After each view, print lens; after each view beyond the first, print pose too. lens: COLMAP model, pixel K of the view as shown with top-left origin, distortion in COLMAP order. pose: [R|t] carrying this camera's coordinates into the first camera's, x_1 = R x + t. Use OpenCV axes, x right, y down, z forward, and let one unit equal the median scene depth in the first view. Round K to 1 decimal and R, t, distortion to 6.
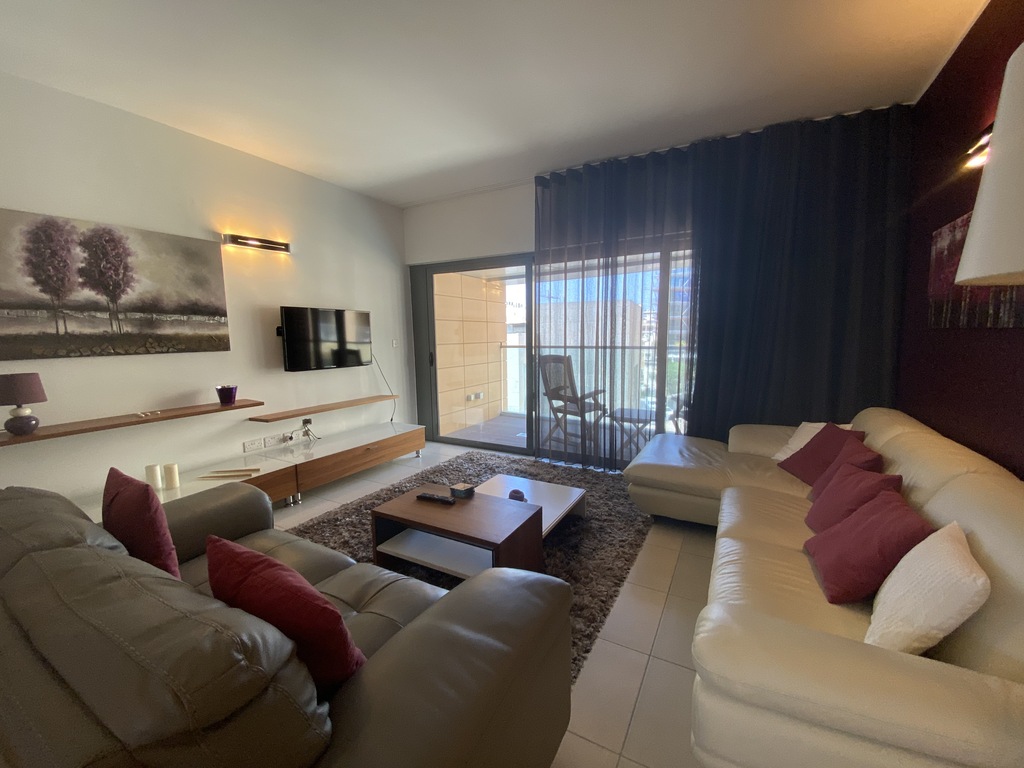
lens RADIAL K [[407.7, 0, 512.0], [0, 407.7, 384.0], [0, 0, 1]] dist [-0.001432, -0.000290]
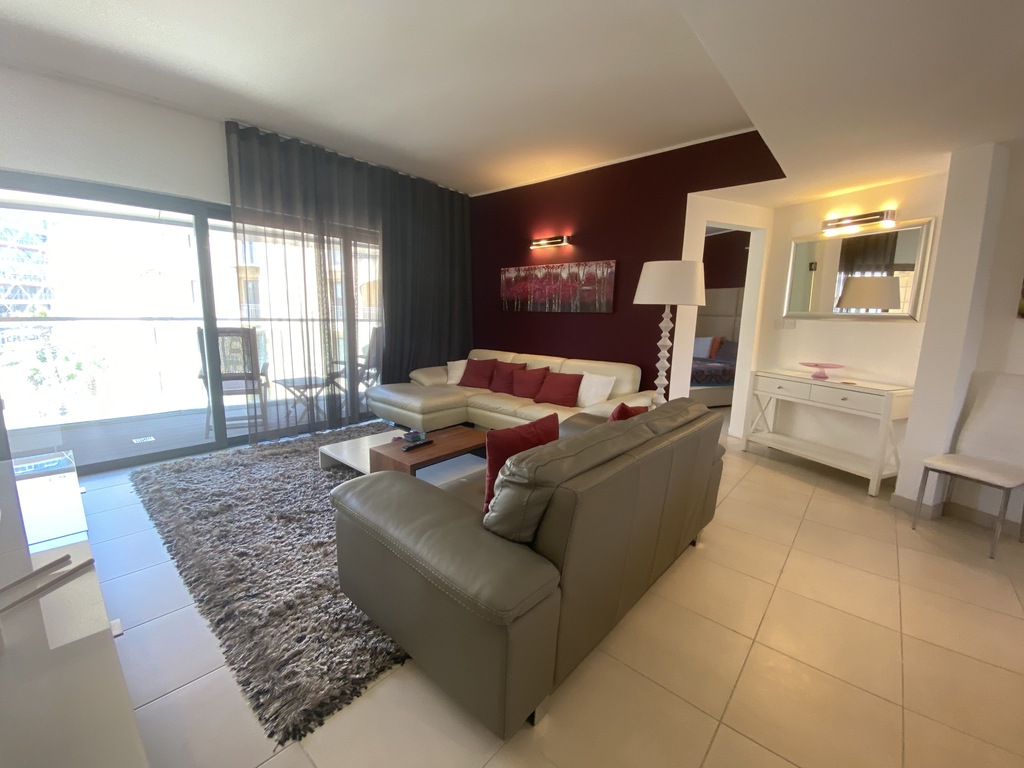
lens RADIAL K [[419.0, 0, 512.0], [0, 419.0, 384.0], [0, 0, 1]] dist [0.030158, -0.024956]
pose [[0.238443, -0.151392, 0.959284, -0.734928], [0.088946, 0.987028, 0.133661, -0.024907], [-0.967075, 0.053454, 0.248816, 0.224733]]
